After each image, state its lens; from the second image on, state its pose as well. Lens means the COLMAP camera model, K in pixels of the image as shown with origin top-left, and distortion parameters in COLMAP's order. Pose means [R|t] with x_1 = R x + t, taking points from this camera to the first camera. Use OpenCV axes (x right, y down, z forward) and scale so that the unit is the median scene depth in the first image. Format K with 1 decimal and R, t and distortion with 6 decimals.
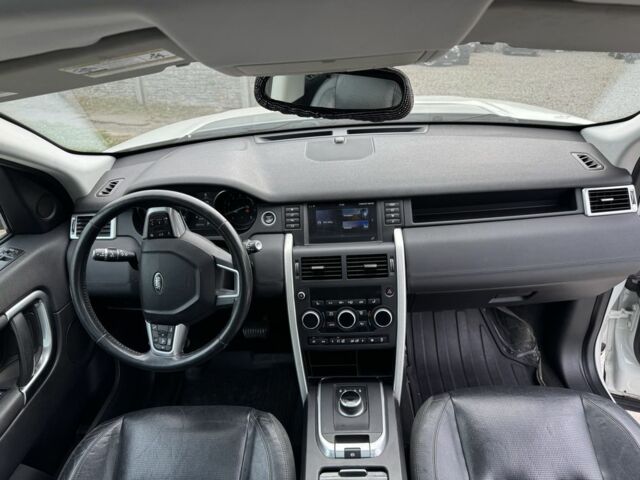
lens RADIAL K [[457.0, 0, 320.0], [0, 457.0, 240.0], [0, 0, 1]] dist [0.048349, -0.065385]
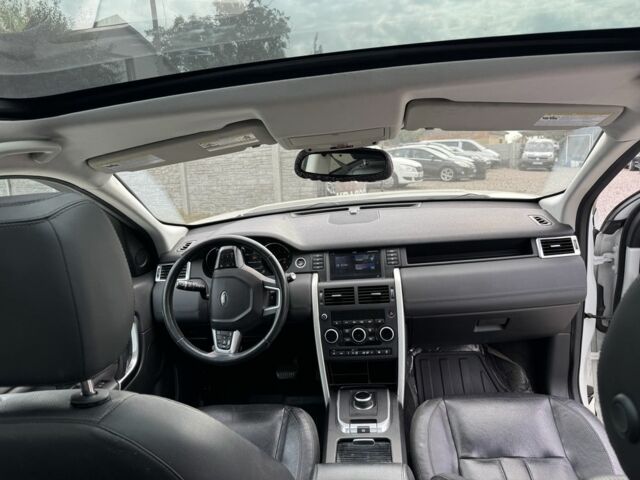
lens RADIAL K [[445.4, 0, 313.7], [0, 445.4, 240.2], [0, 0, 1]] dist [0.063986, -0.054124]
pose [[0.997451, -0.008890, -0.070803, 0.022072], [-0.007920, 0.972285, -0.233665, 0.208871], [0.070918, 0.233630, 0.969736, -0.317904]]
